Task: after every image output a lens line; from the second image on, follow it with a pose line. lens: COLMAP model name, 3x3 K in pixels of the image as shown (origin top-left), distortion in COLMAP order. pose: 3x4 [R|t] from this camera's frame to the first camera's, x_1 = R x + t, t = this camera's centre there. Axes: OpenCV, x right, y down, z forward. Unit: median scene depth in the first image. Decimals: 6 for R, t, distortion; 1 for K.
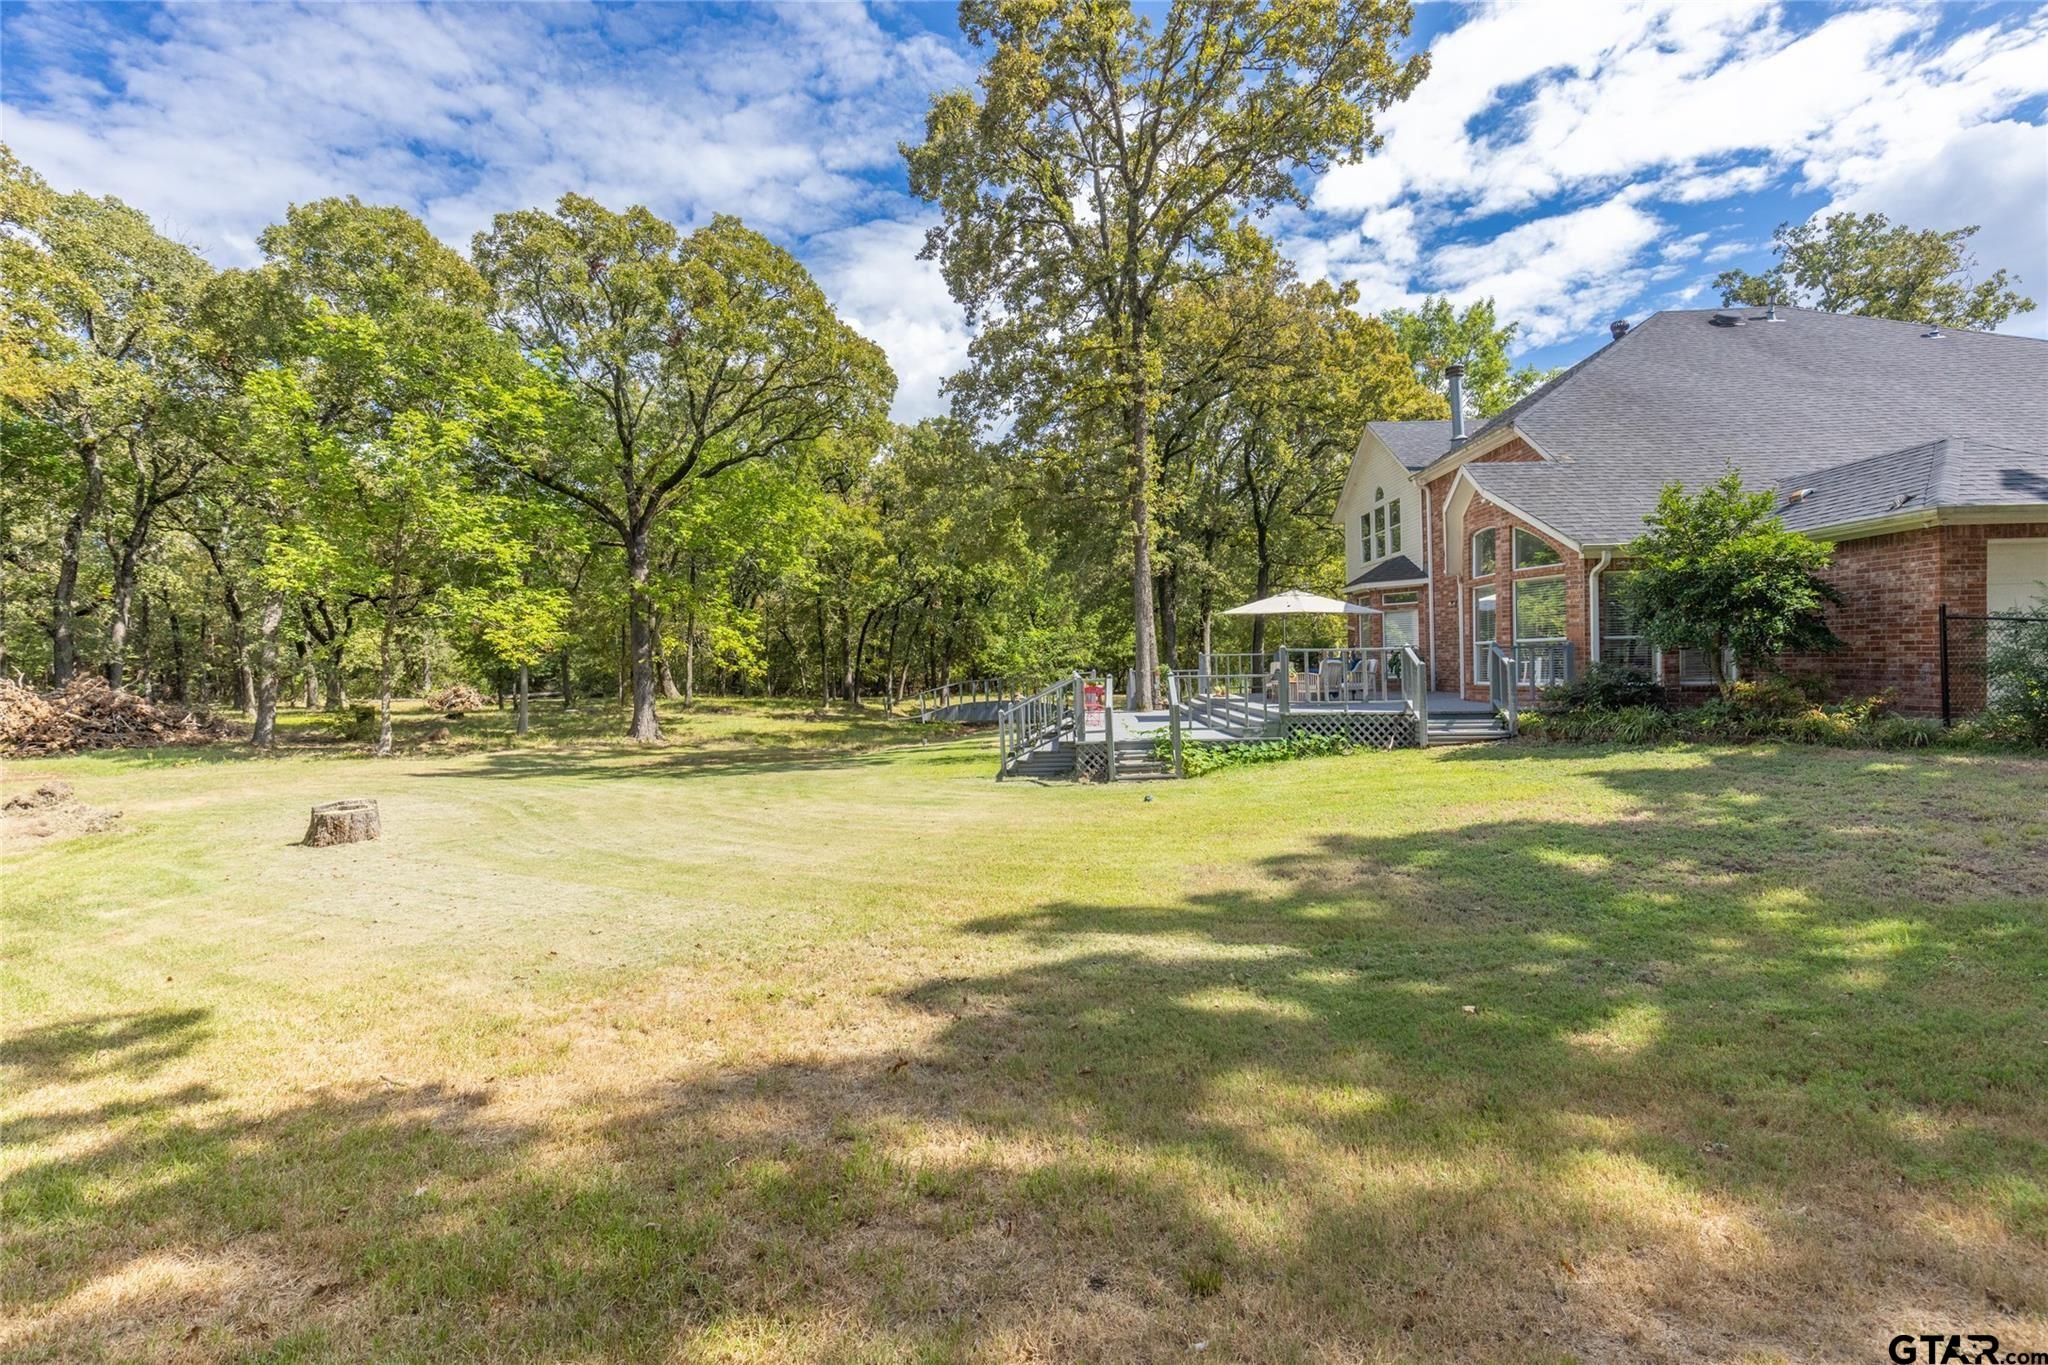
lens RADIAL K [[928.3, 0, 1021.8], [0, 928.3, 679.1], [0, 0, 1]] dist [-0.016035, -0.000303]
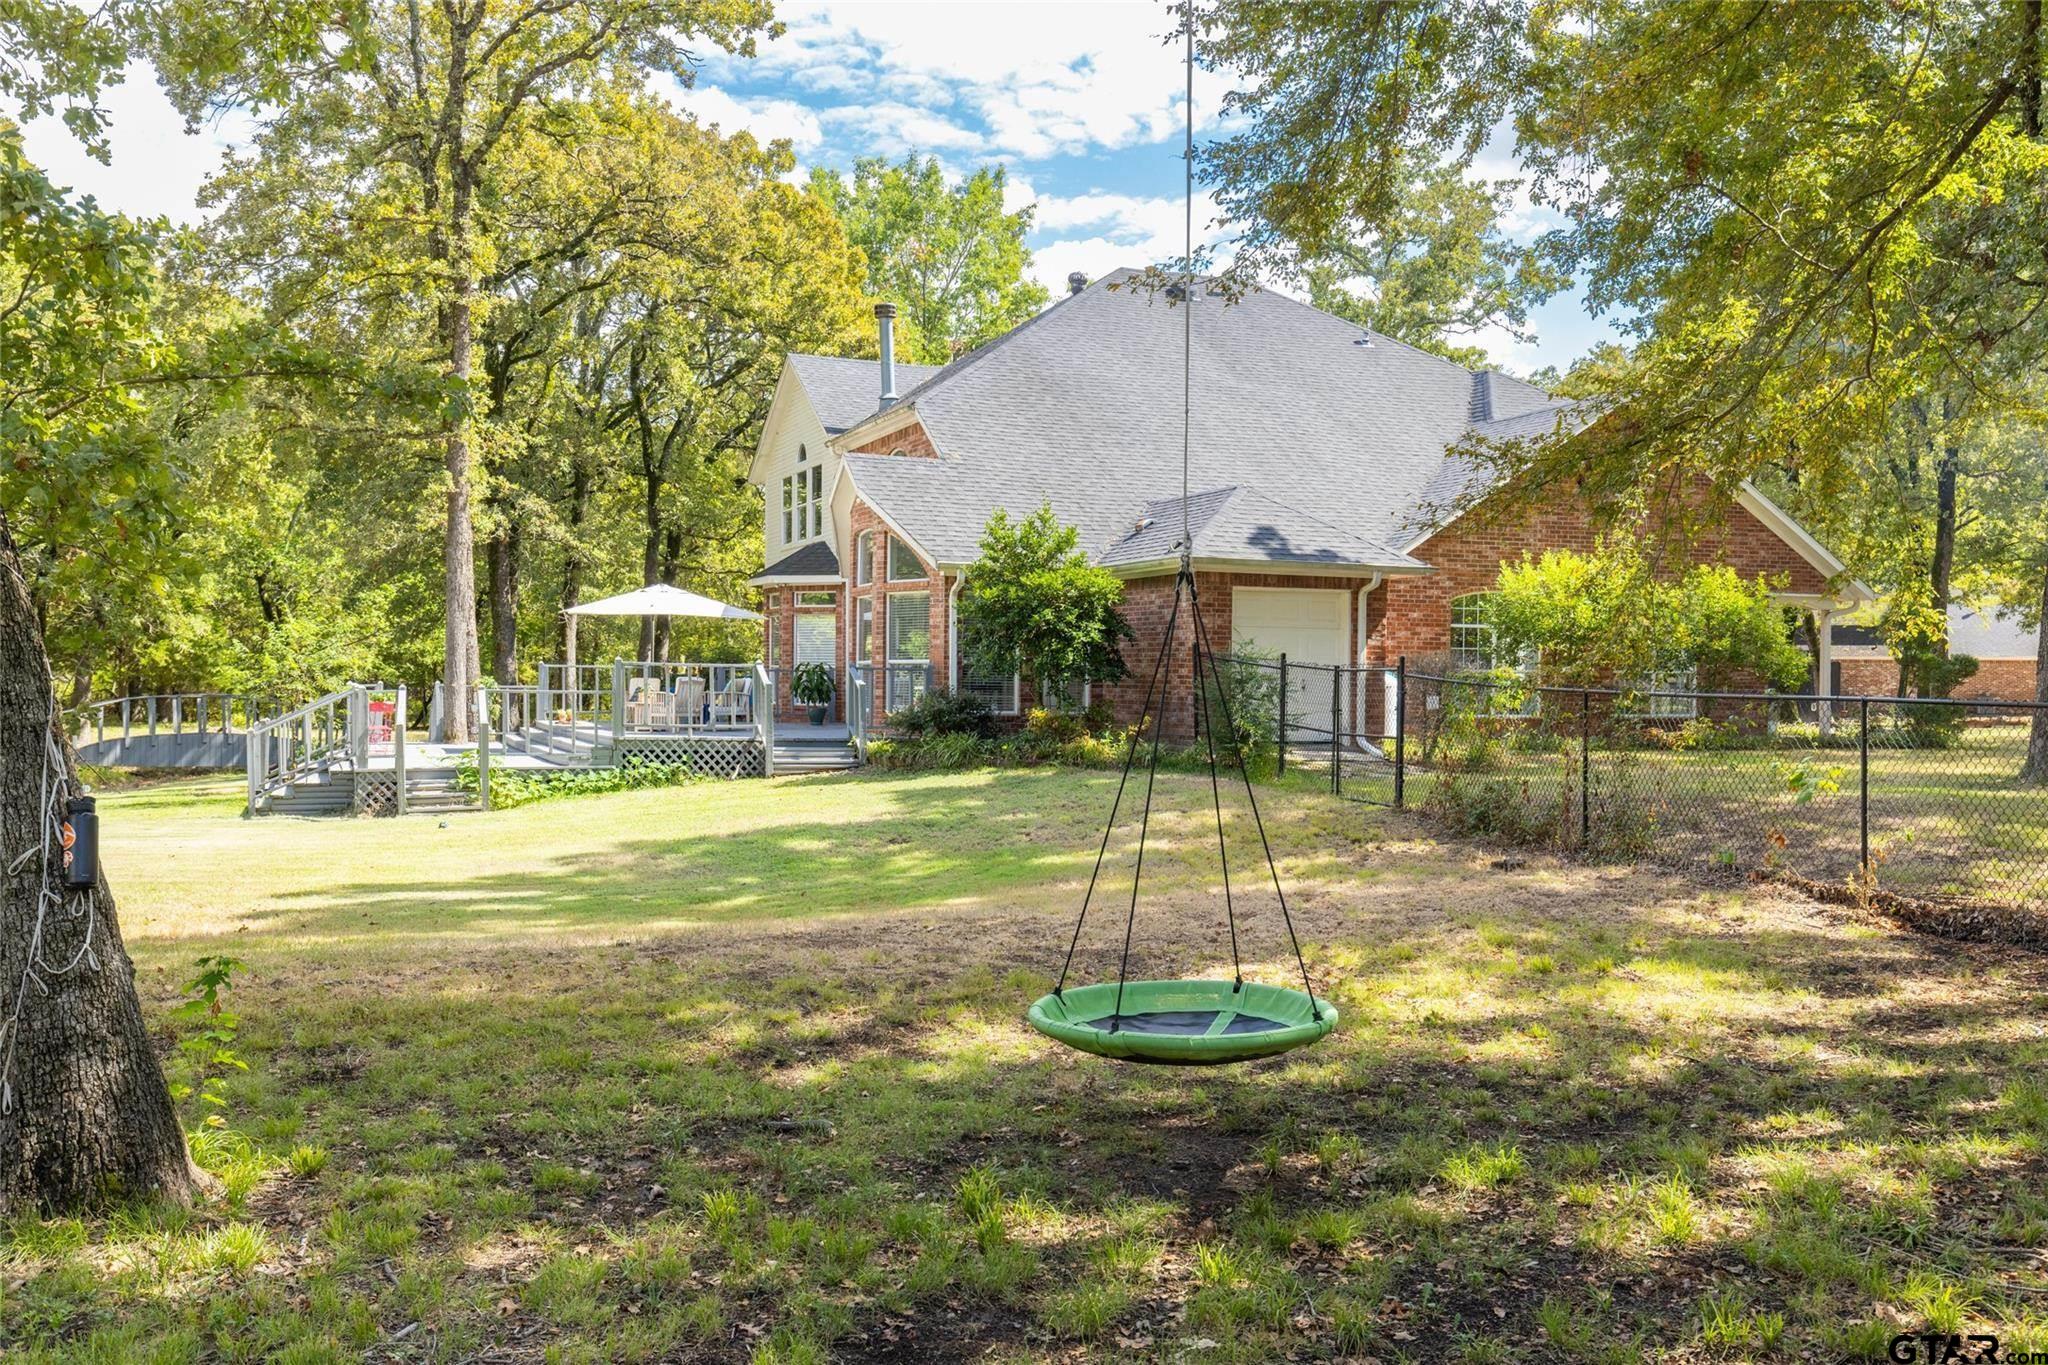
lens RADIAL K [[1862.5, 0, 1021.0], [0, 1862.5, 688.3], [0, 0, 1]] dist [0.020945, -0.008923]
pose [[0.916494, 0.031073, 0.398839, -0.051326], [-0.025356, 0.999486, -0.019602, 0.013883], [-0.399244, 0.007852, 0.916811, -0.603772]]
